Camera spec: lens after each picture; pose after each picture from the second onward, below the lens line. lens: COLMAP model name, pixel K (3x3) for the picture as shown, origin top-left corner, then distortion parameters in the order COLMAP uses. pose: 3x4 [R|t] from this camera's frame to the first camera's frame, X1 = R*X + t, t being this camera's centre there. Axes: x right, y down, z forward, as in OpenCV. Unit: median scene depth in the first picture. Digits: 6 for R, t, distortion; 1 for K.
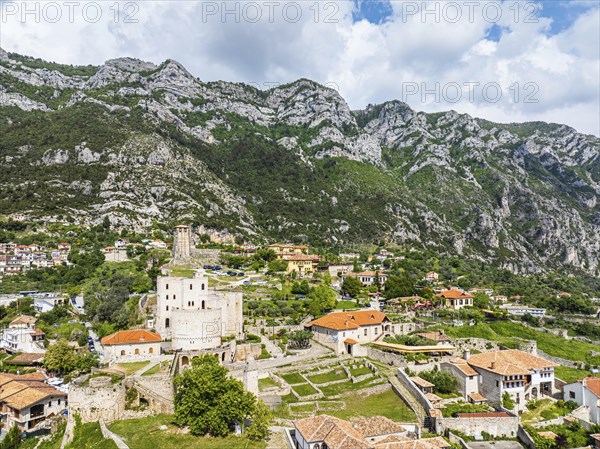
lens RADIAL K [[437.0, 0, 298.5], [0, 437.0, 252.9], [0, 0, 1]] dist [-0.037054, -0.001084]
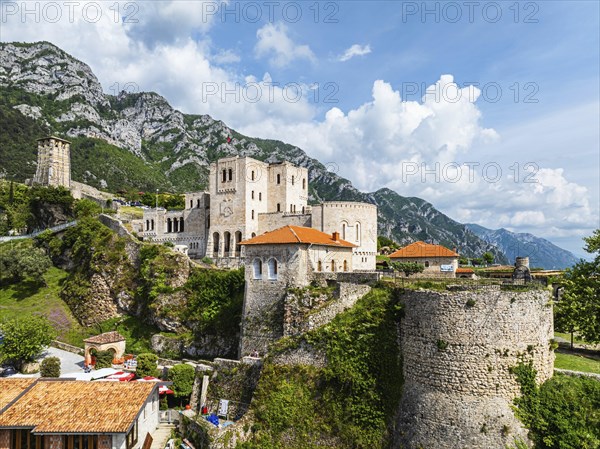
lens RADIAL K [[434.7, 0, 302.8], [0, 434.7, 253.6], [0, 0, 1]] dist [-0.043284, 0.005486]
pose [[0.814588, 0.024698, 0.579515, -0.064791], [-0.015983, 0.999669, -0.020137, 0.021282], [-0.579820, 0.007141, 0.814713, 0.059299]]
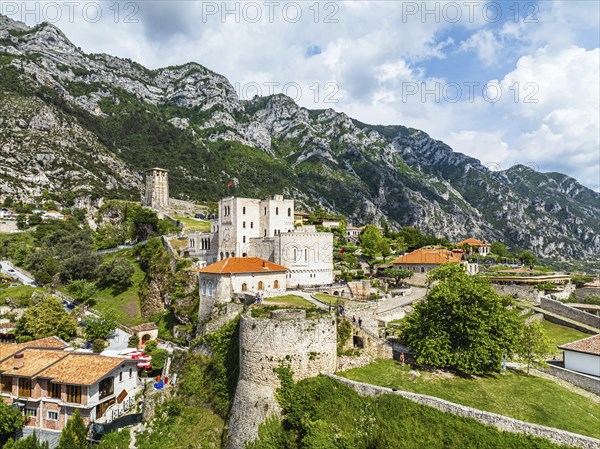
lens RADIAL K [[423.6, 0, 301.1], [0, 423.6, 226.8], [0, 0, 1]] dist [-0.059641, 0.024011]
pose [[0.952870, 0.014661, 0.303024, -0.048898], [-0.002830, 0.999218, -0.039446, 0.015247], [-0.303366, 0.036729, 0.952166, 0.032534]]
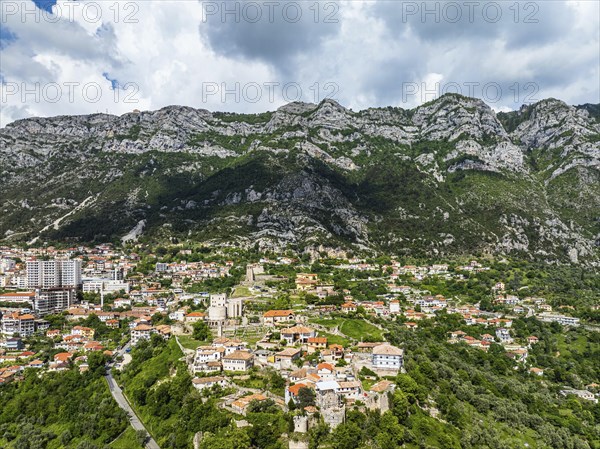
lens RADIAL K [[435.1, 0, 298.7], [0, 435.1, 249.4], [0, 0, 1]] dist [-0.036788, -0.005190]
pose [[0.904840, -0.011288, -0.425602, 0.160984], [0.012290, 0.999924, -0.000392, -0.026687], [0.425575, -0.004876, 0.904910, -0.150225]]
